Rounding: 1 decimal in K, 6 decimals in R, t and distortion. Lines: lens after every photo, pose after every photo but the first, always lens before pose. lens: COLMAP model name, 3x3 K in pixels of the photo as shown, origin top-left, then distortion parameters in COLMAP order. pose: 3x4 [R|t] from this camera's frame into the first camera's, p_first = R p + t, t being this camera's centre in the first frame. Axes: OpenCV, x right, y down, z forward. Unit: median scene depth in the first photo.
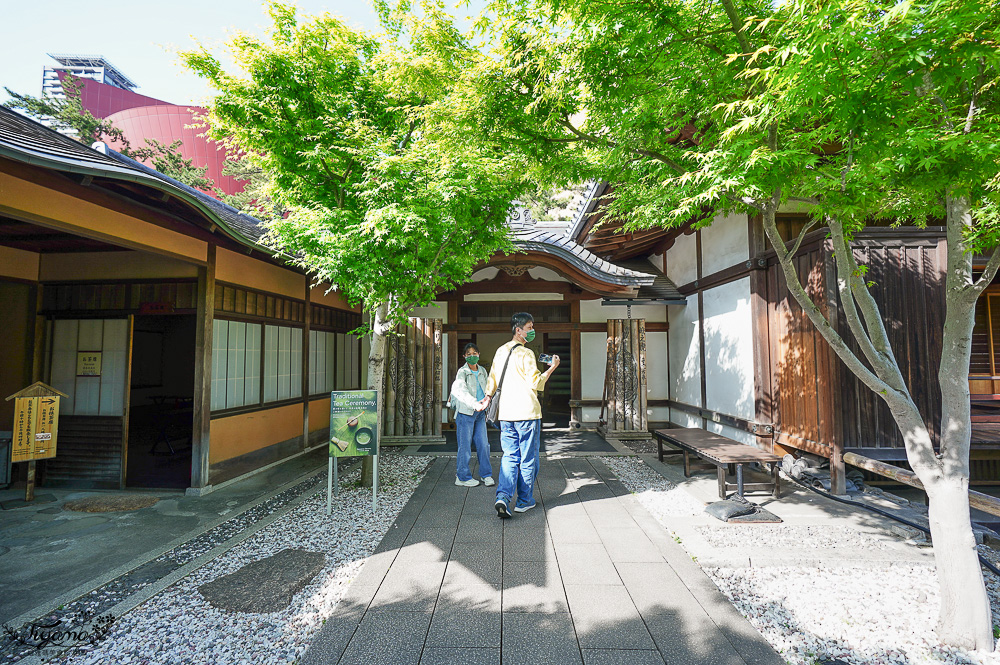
lens RADIAL K [[447.8, 0, 500.1], [0, 447.8, 332.0], [0, 0, 1]] dist [-0.001496, -0.000062]
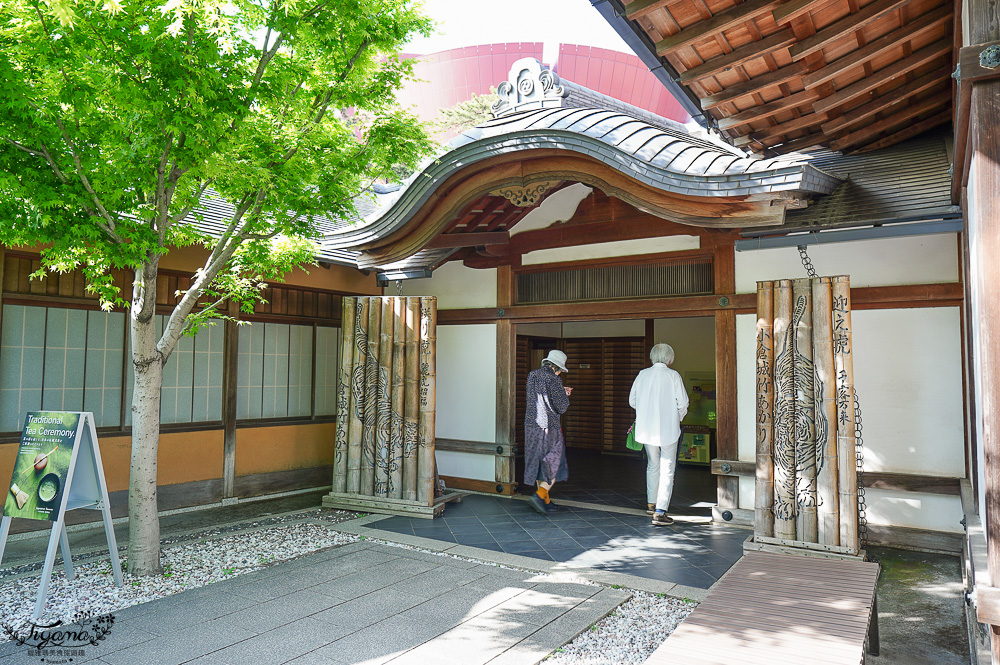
lens RADIAL K [[690.6, 0, 500.2], [0, 690.6, 330.9], [0, 0, 1]] dist [-0.009606, 0.003636]
pose [[0.853196, -0.019069, -0.521242, 0.403609], [0.017287, 0.999816, -0.008281, 0.022779], [0.521304, -0.001945, 0.853369, 0.302939]]
